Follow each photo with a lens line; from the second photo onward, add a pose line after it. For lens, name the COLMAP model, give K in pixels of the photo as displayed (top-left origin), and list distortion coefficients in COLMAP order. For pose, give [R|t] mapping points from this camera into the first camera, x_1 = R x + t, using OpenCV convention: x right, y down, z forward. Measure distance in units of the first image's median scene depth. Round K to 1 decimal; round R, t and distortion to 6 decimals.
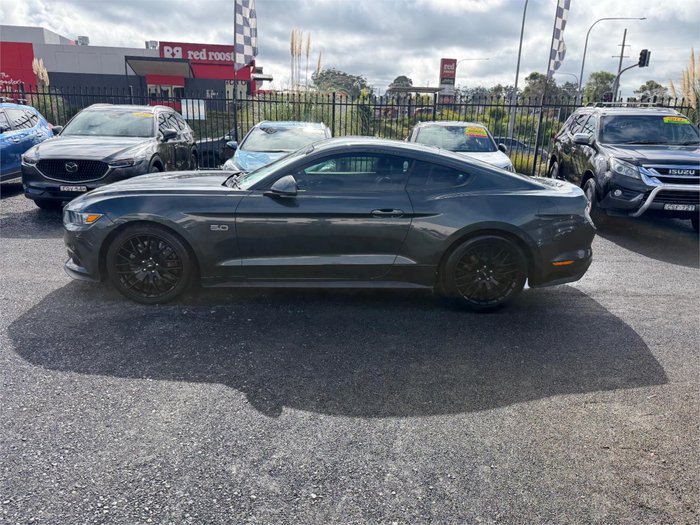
lens RADIAL K [[493.9, 0, 355.2], [0, 493.9, 263.9], [0, 0, 1]] dist [0.004522, -0.009340]
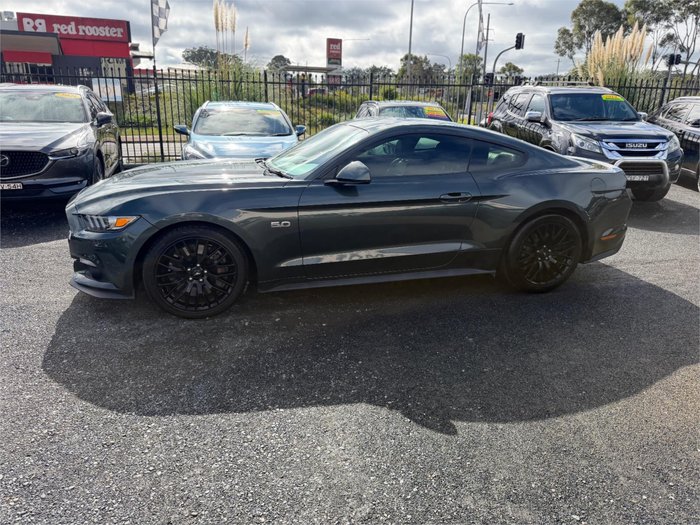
lens RADIAL K [[488.1, 0, 350.0], [0, 488.1, 262.5], [0, 0, 1]] dist [0.005418, -0.009751]
pose [[0.973199, -0.079418, 0.215815, -0.288295], [0.071439, 0.996450, 0.044534, -0.029260], [-0.218586, -0.027923, 0.975418, 0.103910]]
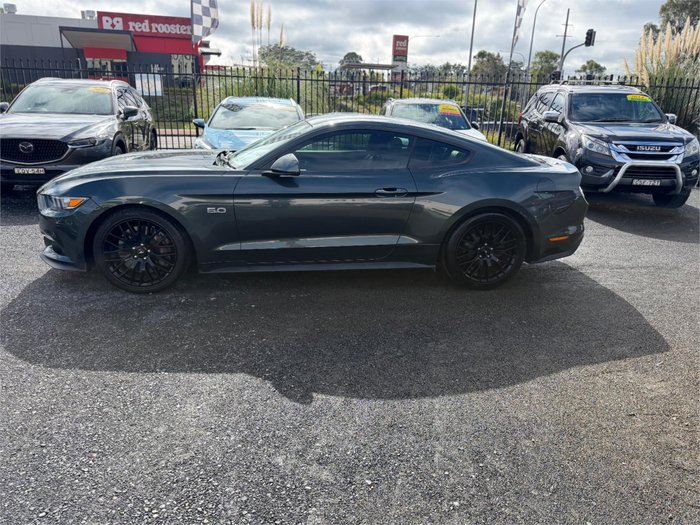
lens RADIAL K [[491.5, 0, 359.5], [0, 491.5, 268.5], [0, 0, 1]] dist [0.004344, -0.009362]
pose [[0.994300, -0.031184, 0.101958, -0.084639], [0.025955, 0.998298, 0.052217, -0.003181], [-0.103413, -0.049273, 0.993417, 0.022324]]
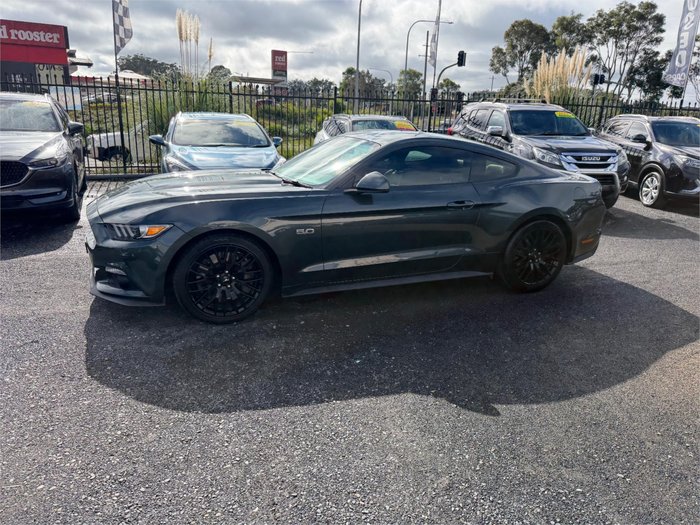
lens RADIAL K [[488.3, 0, 346.7], [0, 488.3, 266.5], [0, 0, 1]] dist [0.007127, -0.010243]
pose [[0.942005, -0.093982, 0.322169, -0.416930], [0.086362, 0.995543, 0.037897, -0.029594], [-0.324295, -0.007876, 0.945923, 0.092498]]
